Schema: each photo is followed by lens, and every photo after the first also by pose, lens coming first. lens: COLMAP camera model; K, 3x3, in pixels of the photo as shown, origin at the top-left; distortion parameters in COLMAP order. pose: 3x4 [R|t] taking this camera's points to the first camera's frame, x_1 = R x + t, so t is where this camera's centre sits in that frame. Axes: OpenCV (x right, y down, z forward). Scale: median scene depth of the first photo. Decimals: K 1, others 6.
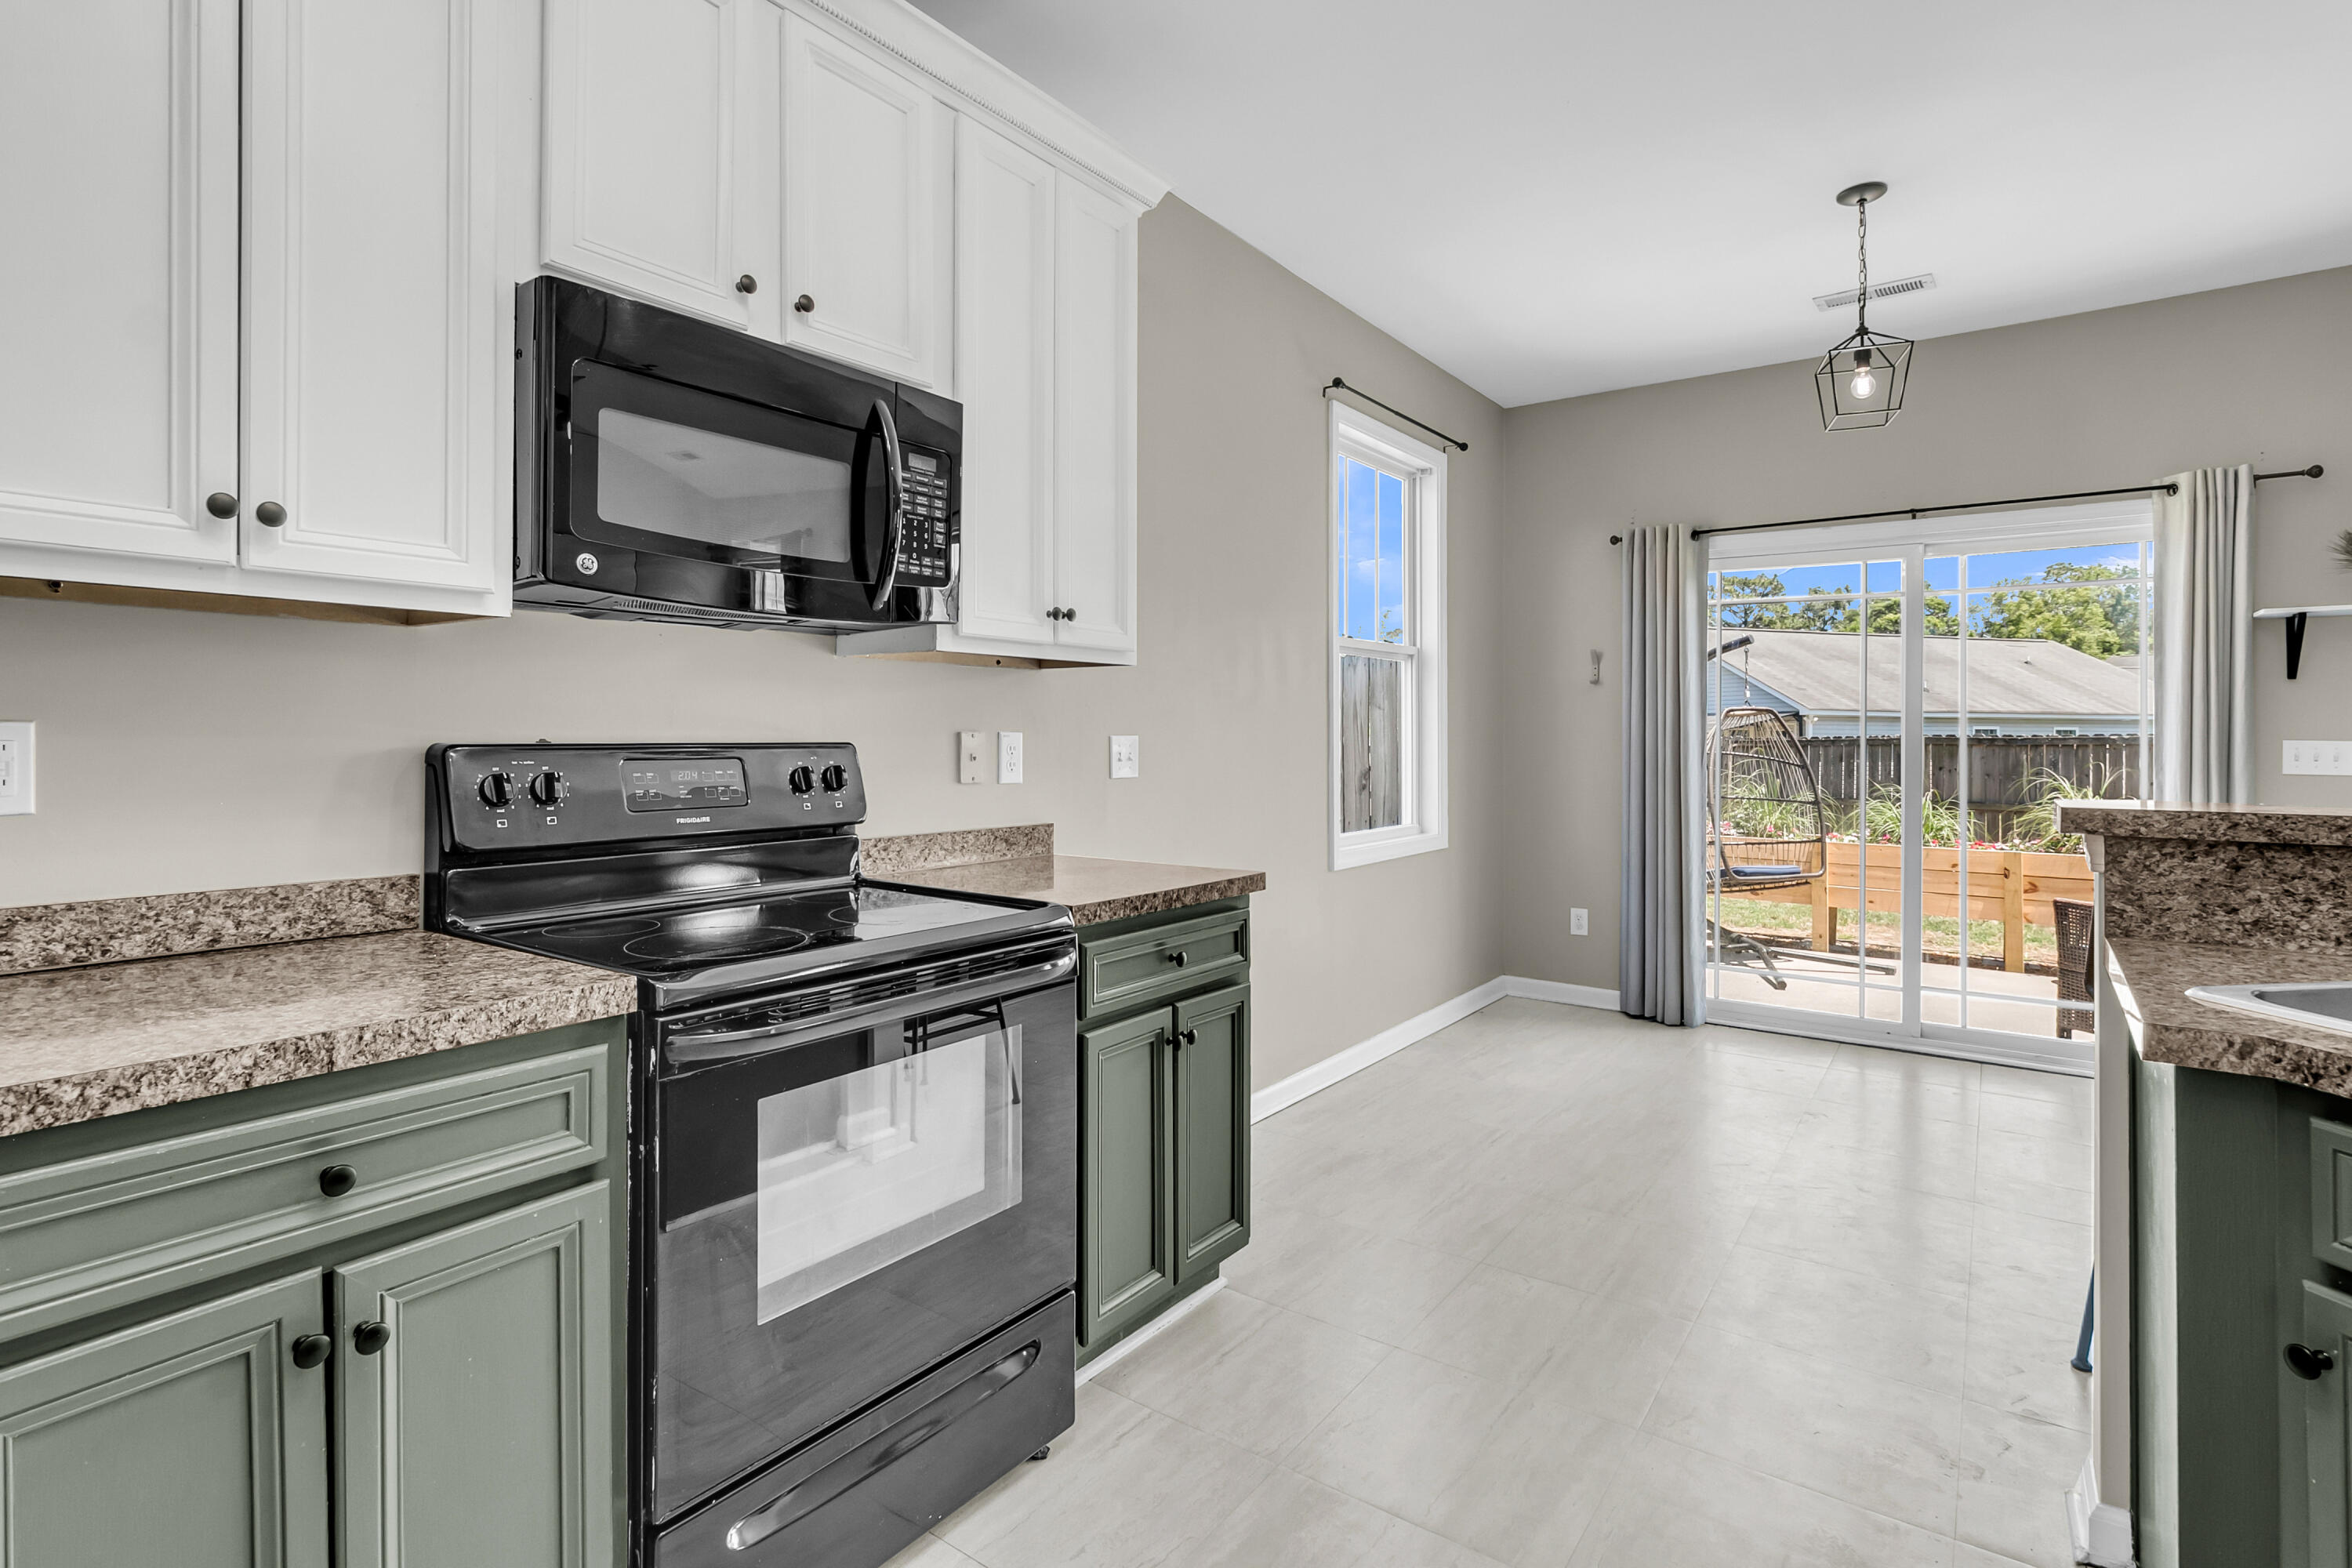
lens RADIAL K [[1155.1, 0, 1160.3], [0, 1155.1, 728.0], [0, 0, 1]] dist [0.002652, 0.000605]
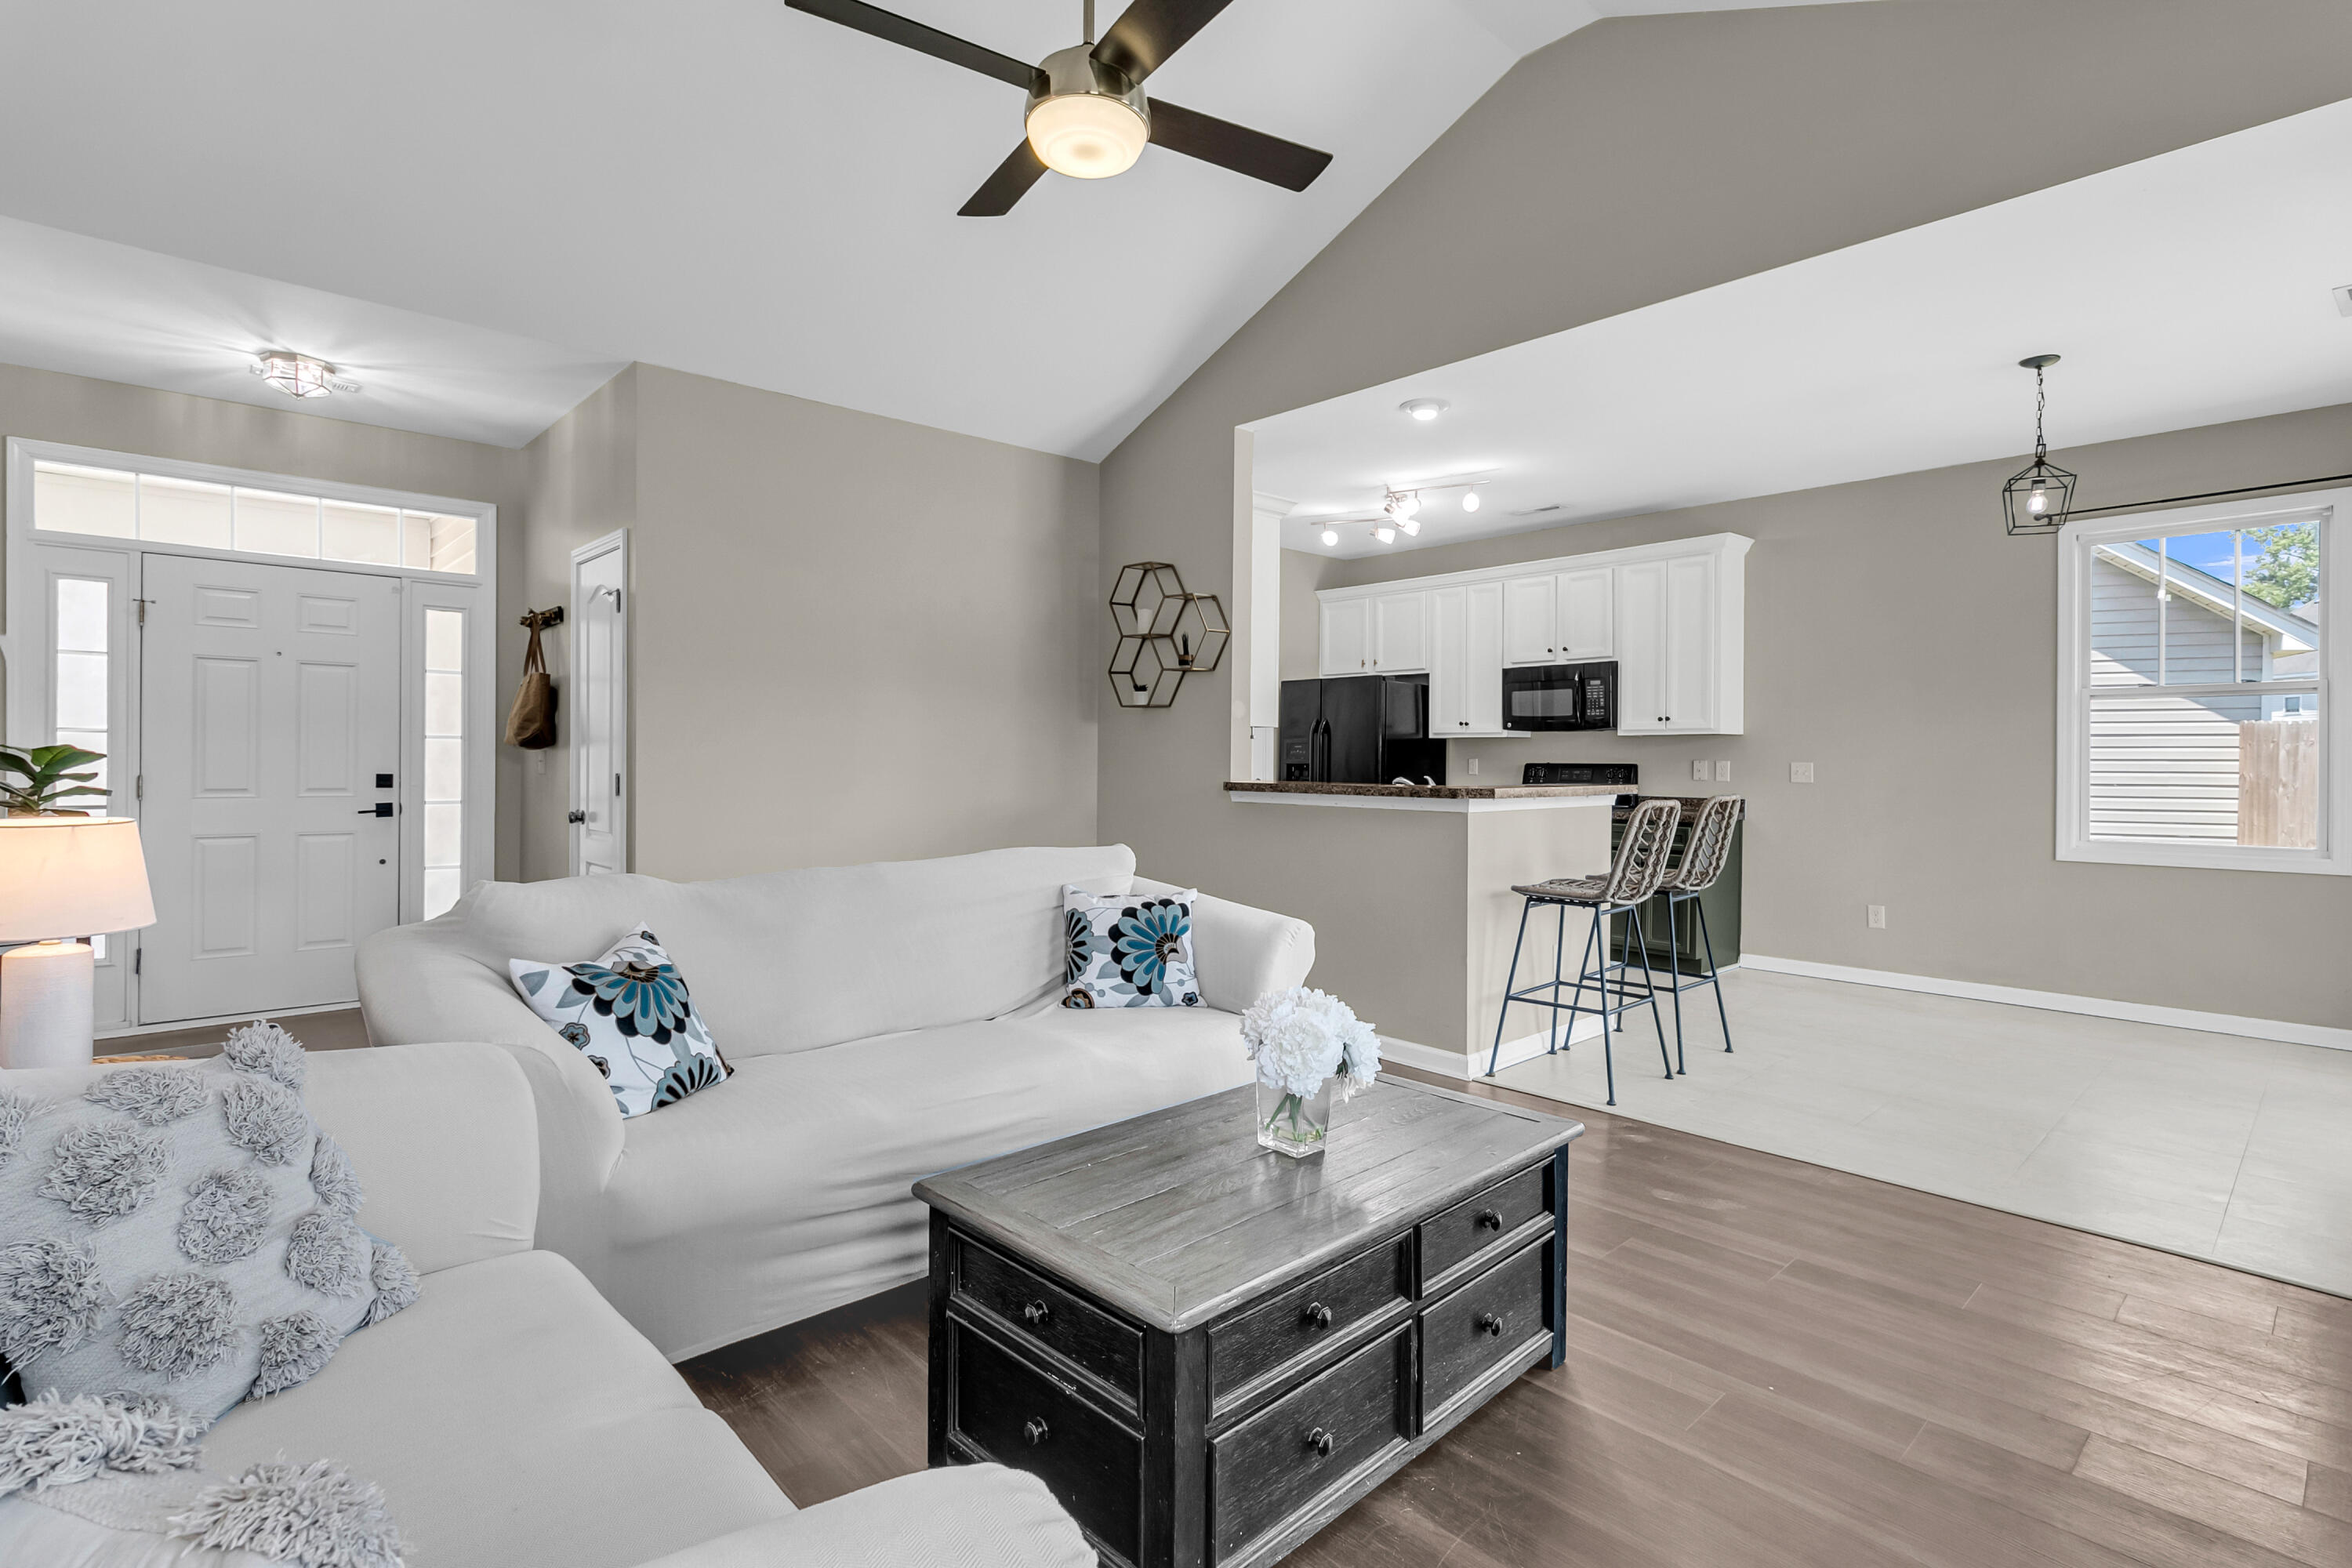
lens RADIAL K [[1109.4, 0, 1173.1], [0, 1109.4, 766.1], [0, 0, 1]] dist [0.001348, 0.000108]
pose [[-0.202246, 0.002884, -0.979331, 2.526573], [0.001197, 0.999996, 0.002697, 0.006568], [0.979334, -0.000627, -0.202249, 0.328920]]
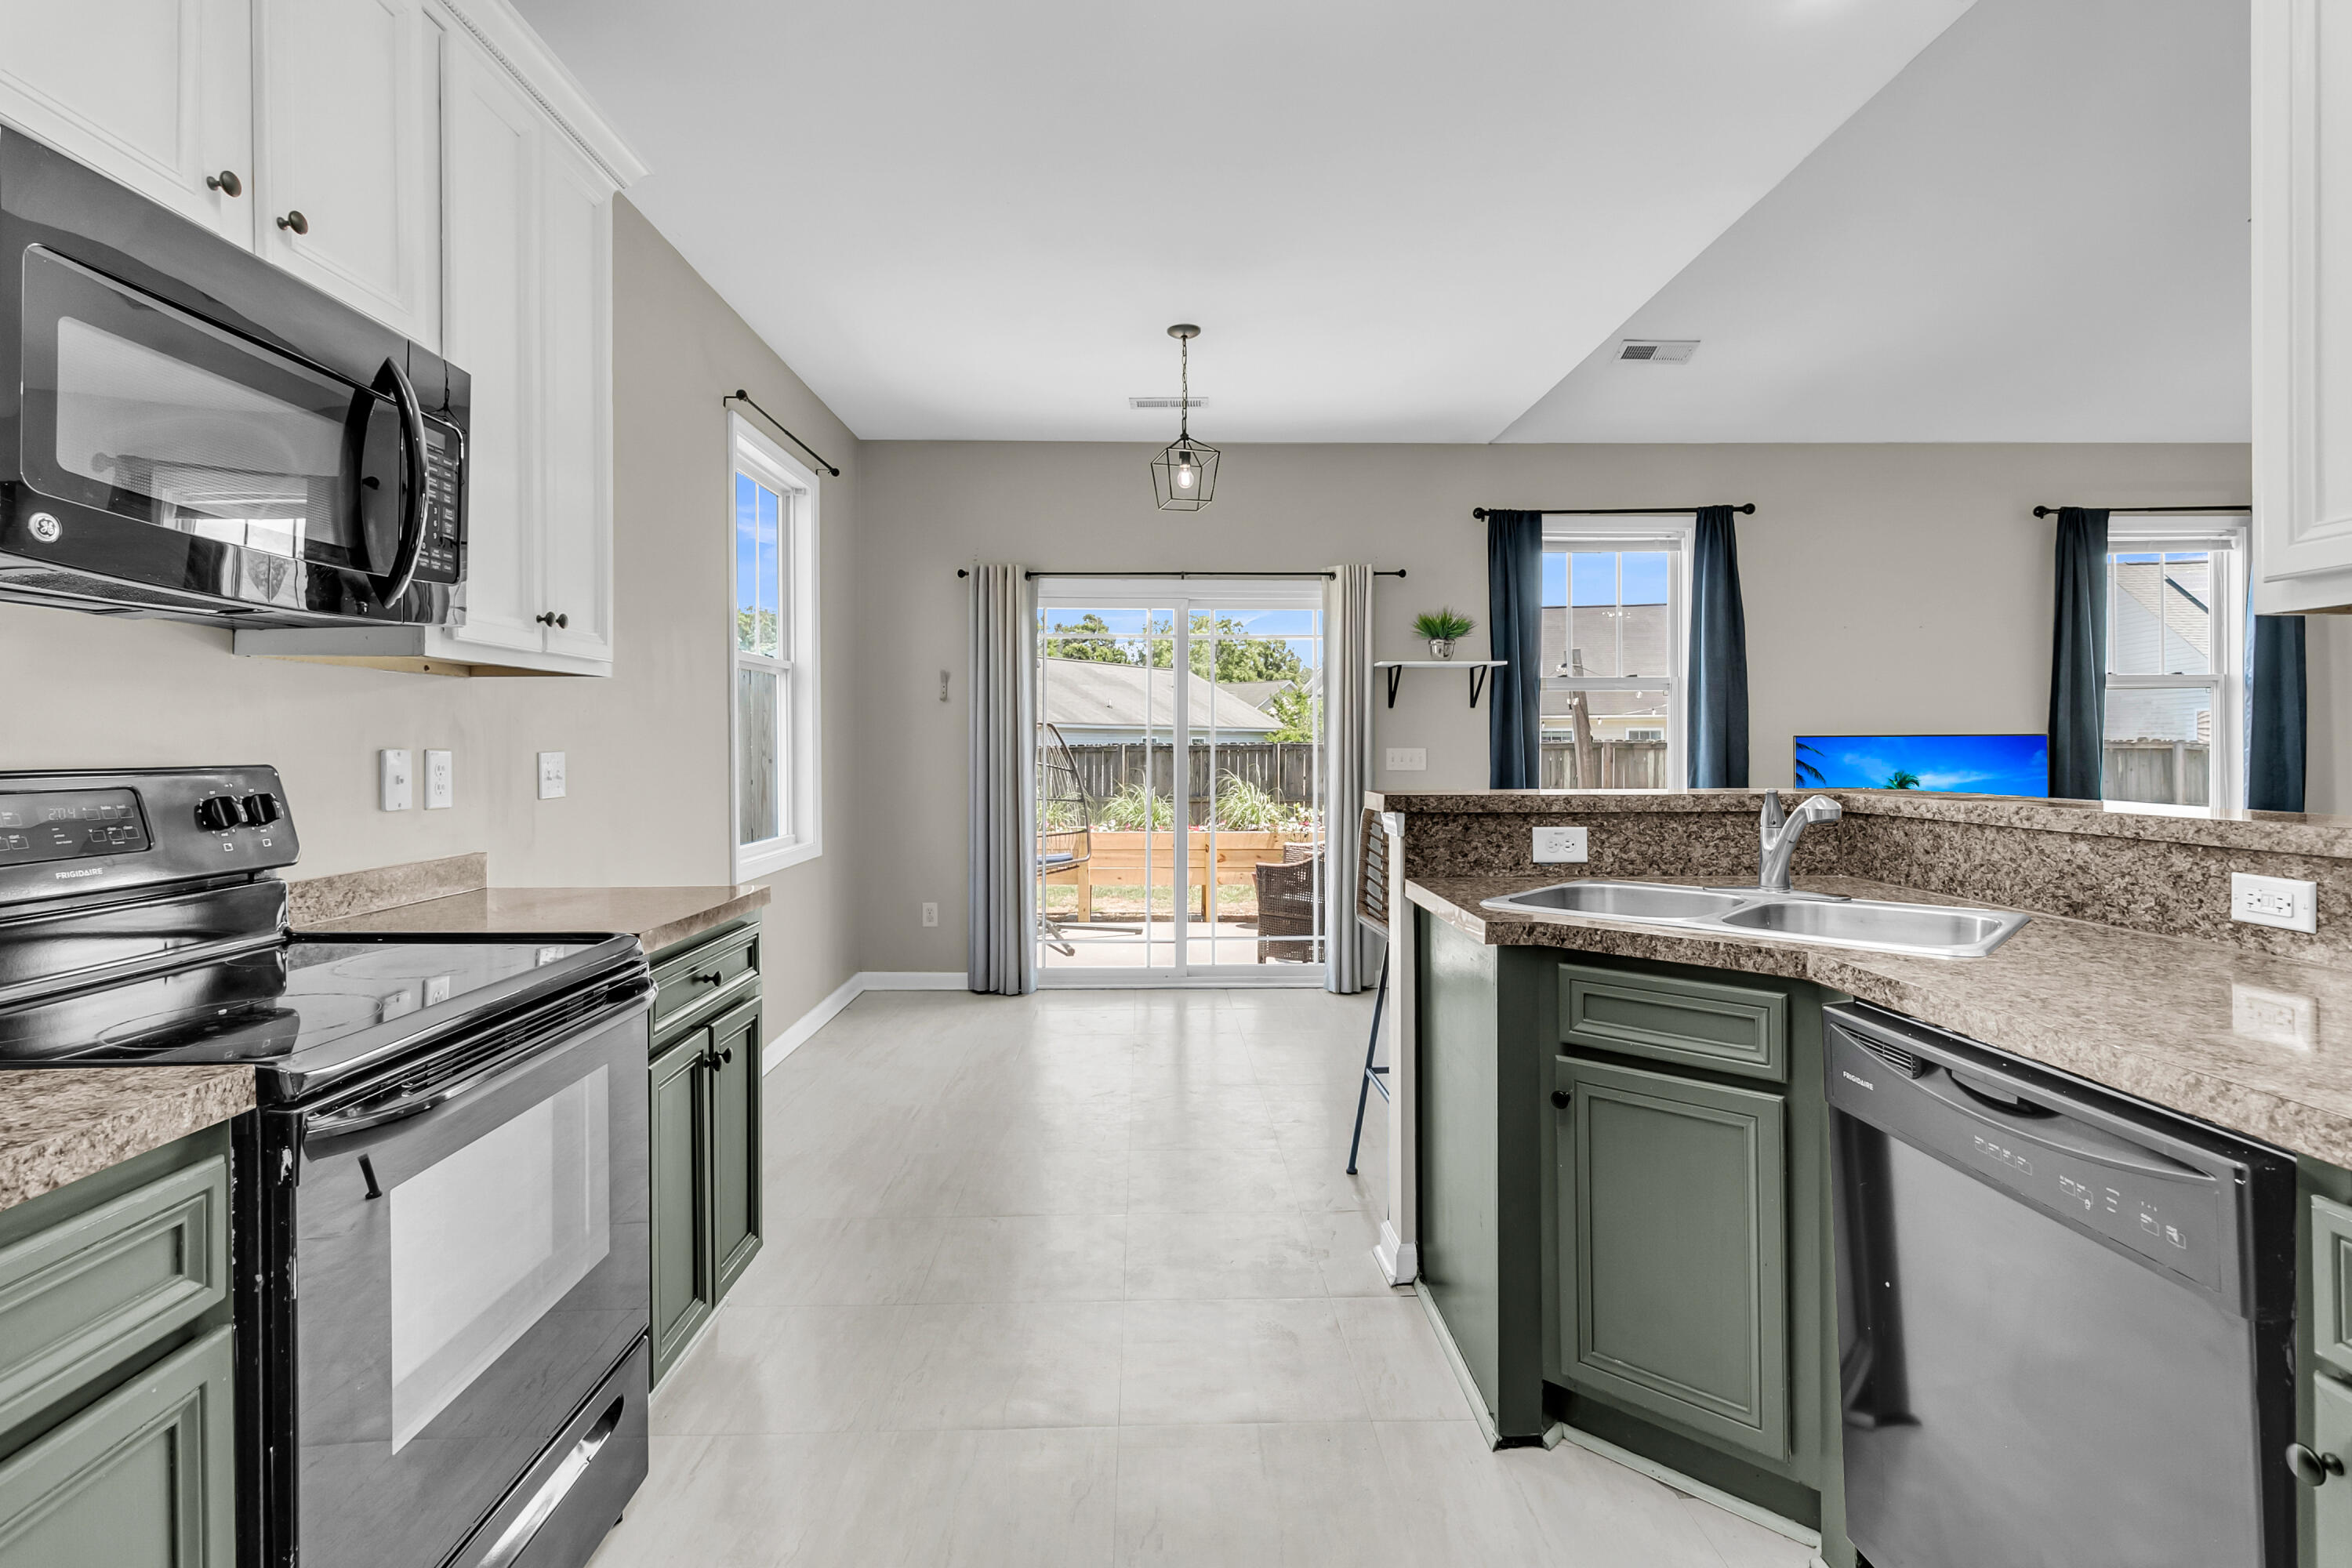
lens RADIAL K [[1126.1, 0, 1187.3], [0, 1126.1, 743.3], [0, 0, 1]] dist [0.001342, 0.000120]
pose [[0.787454, -0.004031, 0.616360, -0.213560], [0.000808, 0.999985, 0.005507, -0.005233], [-0.616372, -0.003838, 0.787445, -0.004191]]
